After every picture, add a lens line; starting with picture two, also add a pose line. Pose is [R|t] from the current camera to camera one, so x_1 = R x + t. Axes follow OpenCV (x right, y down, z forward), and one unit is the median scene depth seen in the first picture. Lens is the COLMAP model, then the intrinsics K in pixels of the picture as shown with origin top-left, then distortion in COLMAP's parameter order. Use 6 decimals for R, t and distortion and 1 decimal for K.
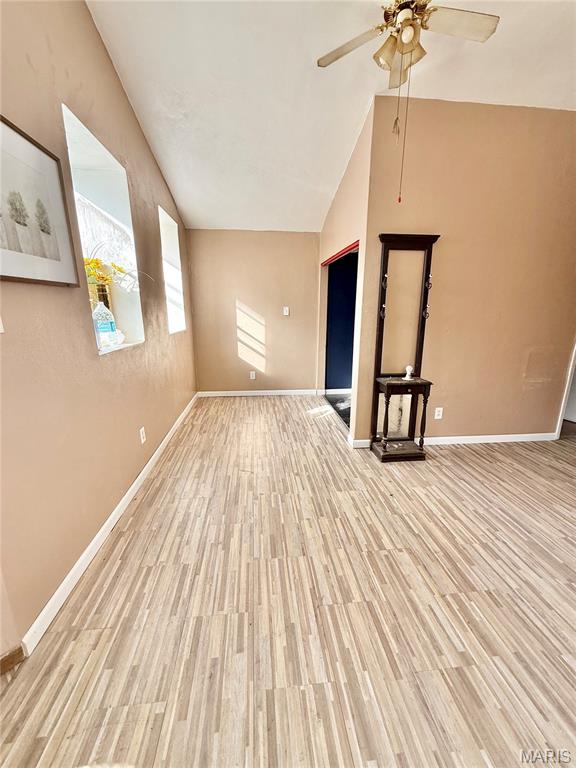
lens RADIAL K [[304.6, 0, 287.4], [0, 304.6, 385.5], [0, 0, 1]] dist [0.001150, -0.000725]
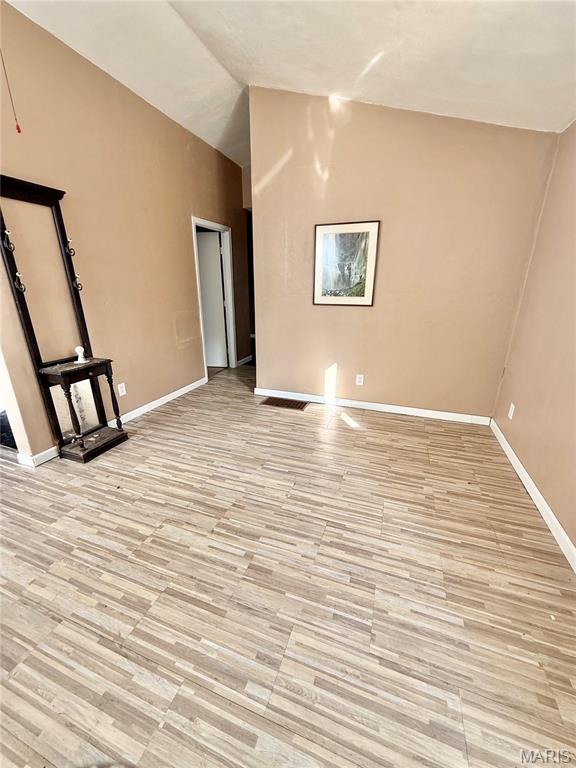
lens RADIAL K [[304.6, 0, 288.2], [0, 304.6, 384.5], [0, 0, 1]] dist [0.001150, -0.000725]
pose [[0.441376, -0.285584, 0.850664, -0.144732], [0.215159, 0.954029, 0.208649, -0.019372], [-0.871145, 0.090936, 0.482532, 0.102696]]
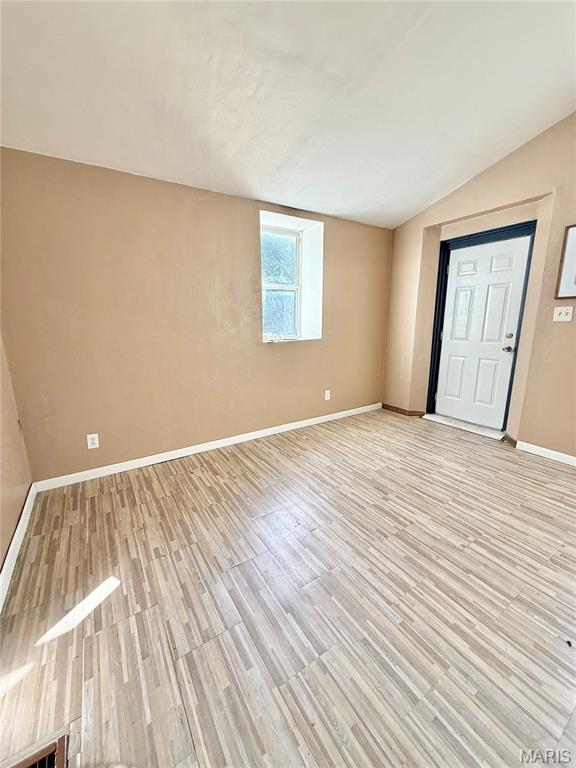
lens RADIAL K [[304.6, 0, 285.4], [0, 304.6, 383.7], [0, 0, 1]] dist [0.001150, -0.000725]
pose [[-0.896810, 0.098716, -0.431262, 1.162125], [-0.101947, 0.902445, 0.418569, -0.281226], [0.430510, 0.419343, -0.799257, 1.200582]]
